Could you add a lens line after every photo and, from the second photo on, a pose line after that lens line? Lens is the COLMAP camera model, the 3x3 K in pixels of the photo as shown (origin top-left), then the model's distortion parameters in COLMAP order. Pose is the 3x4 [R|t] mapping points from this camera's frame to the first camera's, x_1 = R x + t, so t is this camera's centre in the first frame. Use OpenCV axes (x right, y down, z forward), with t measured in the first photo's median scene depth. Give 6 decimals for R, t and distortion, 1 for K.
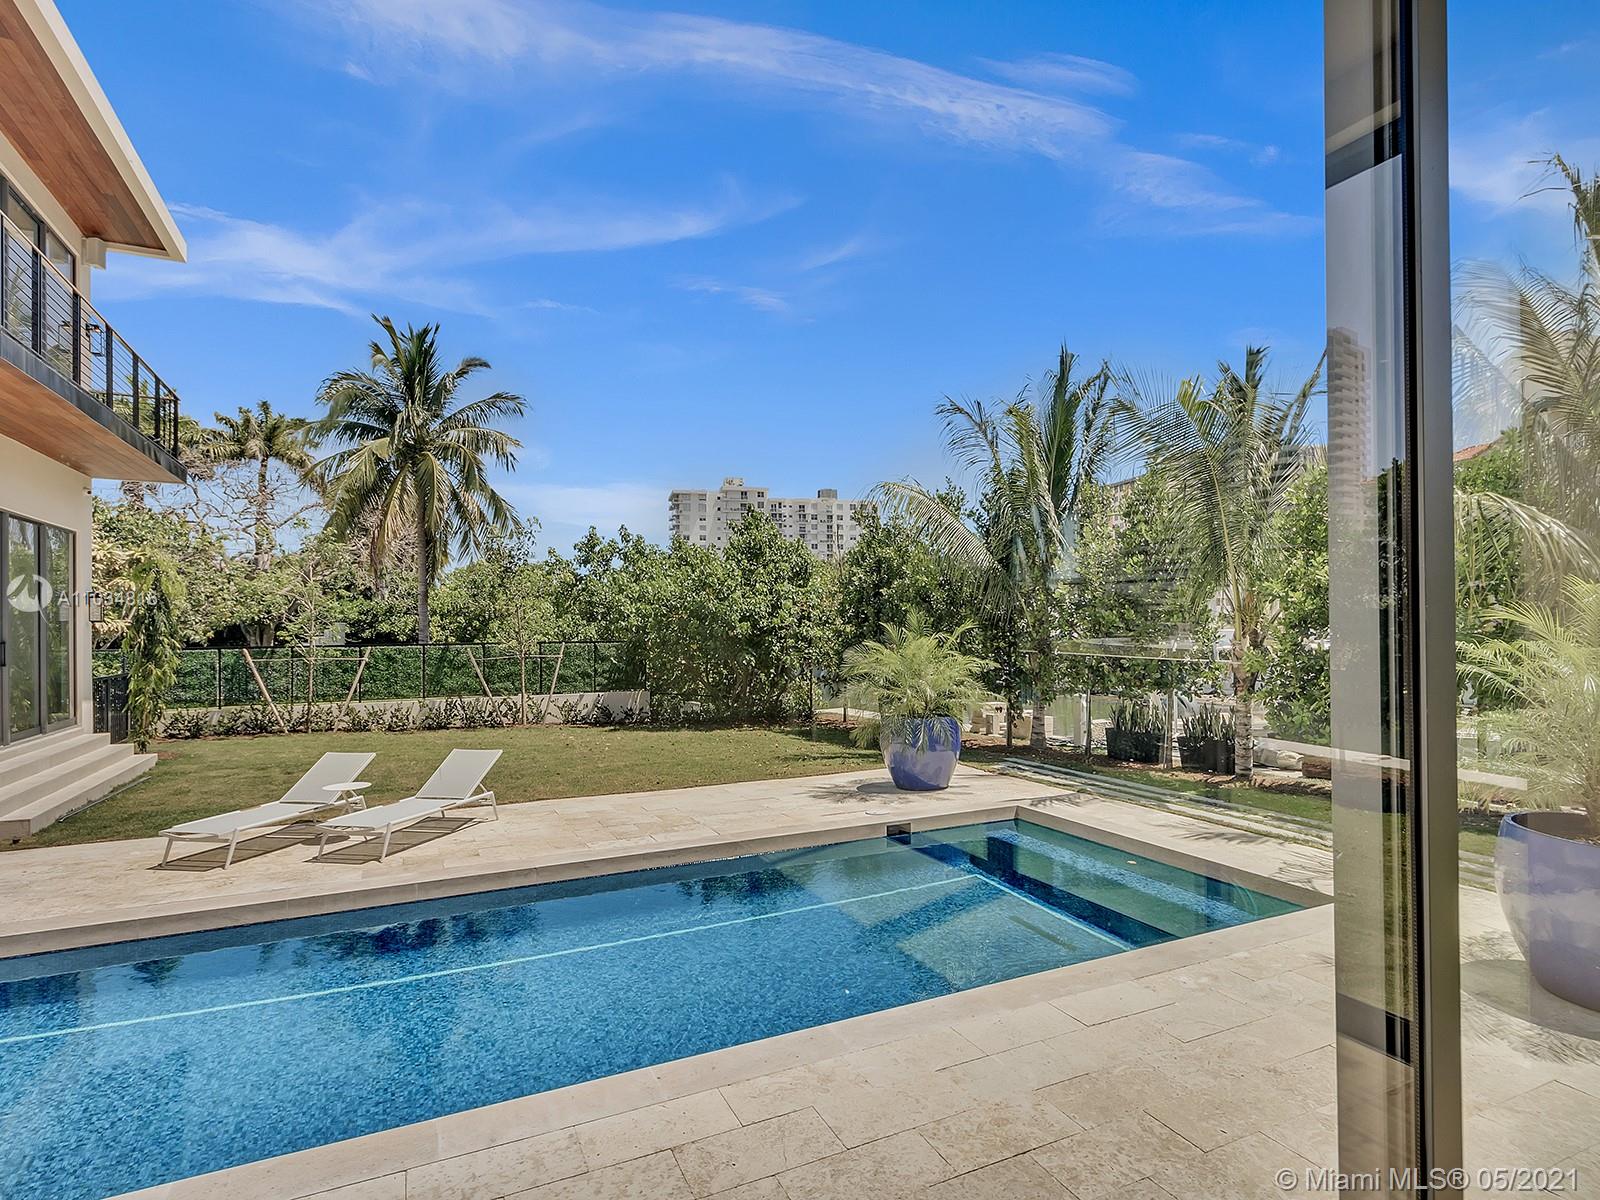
lens RADIAL K [[832.7, 0, 799.8], [0, 832.7, 610.4], [0, 0, 1]] dist [0.002110, 0.000012]
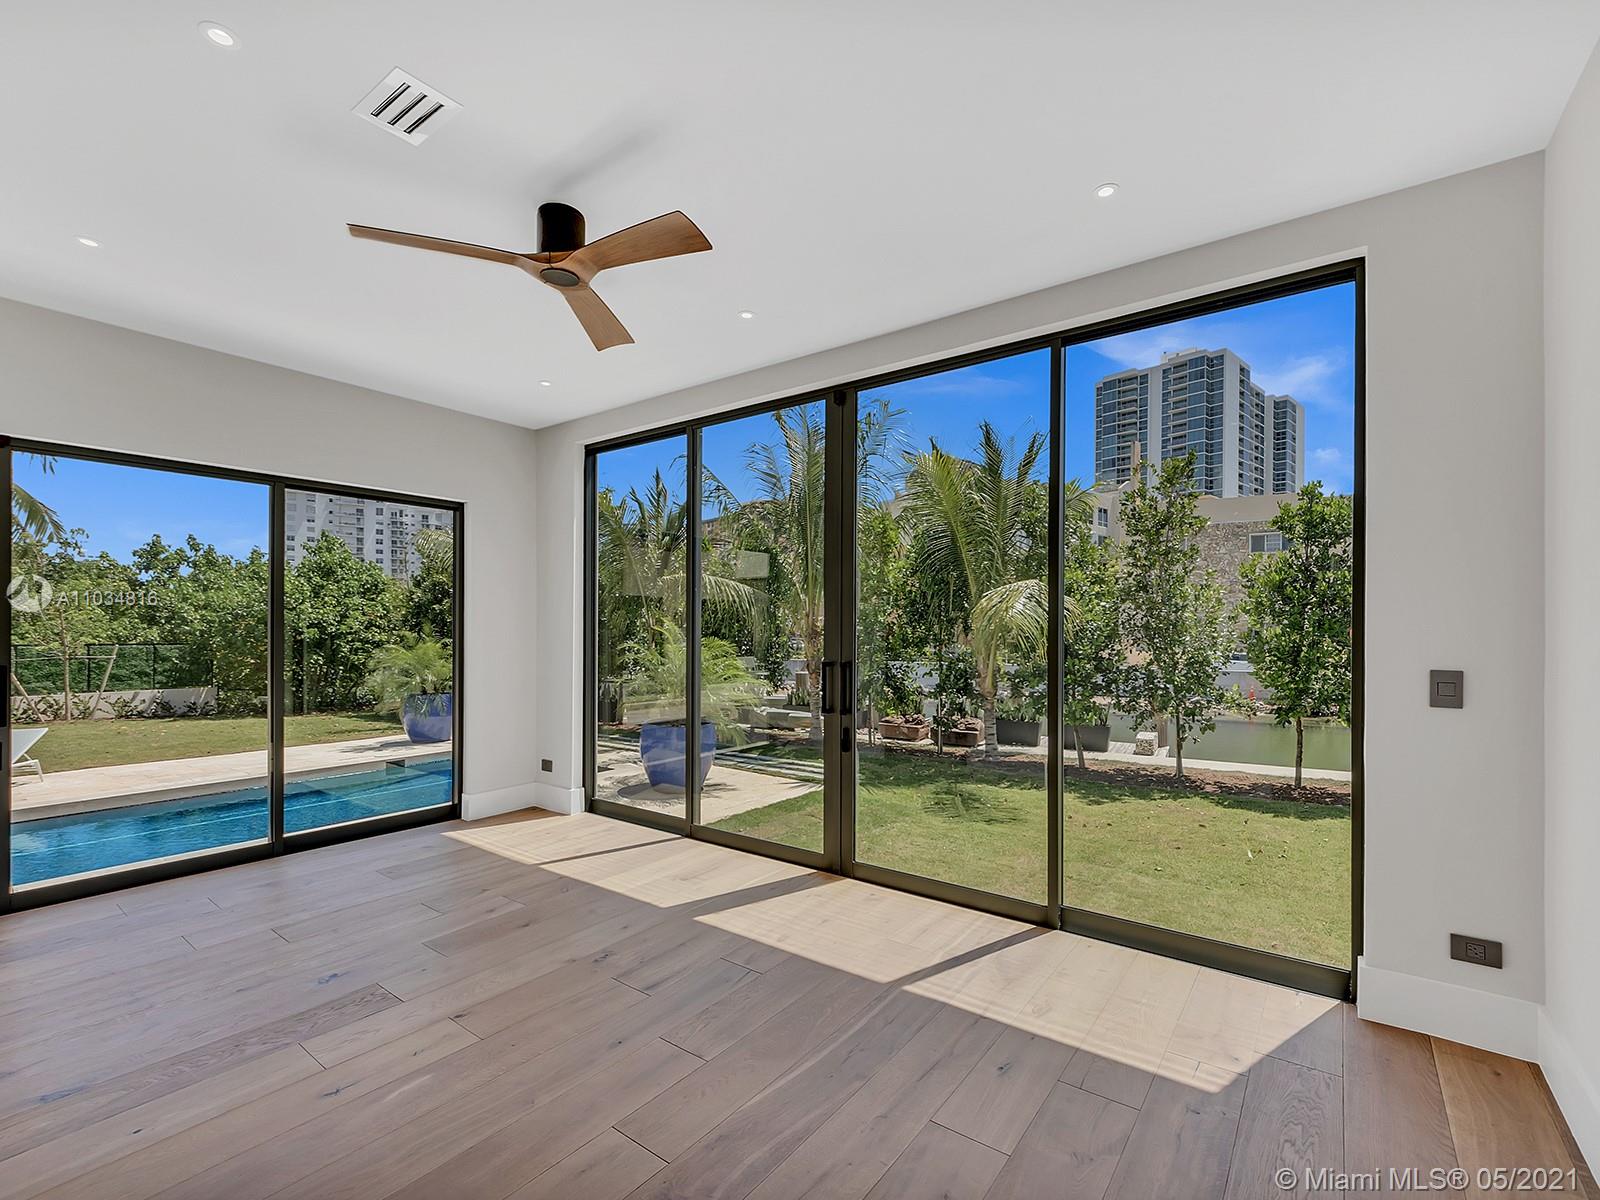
lens RADIAL K [[697.2, 0, 788.5], [0, 697.2, 635.8], [0, 0, 1]] dist [-0.001649, -0.000620]
pose [[0.884705, 0.008287, 0.466078, 0.073054], [-0.019770, 0.999609, 0.019753, -0.008926], [-0.465733, -0.026690, 0.884523, -0.225160]]
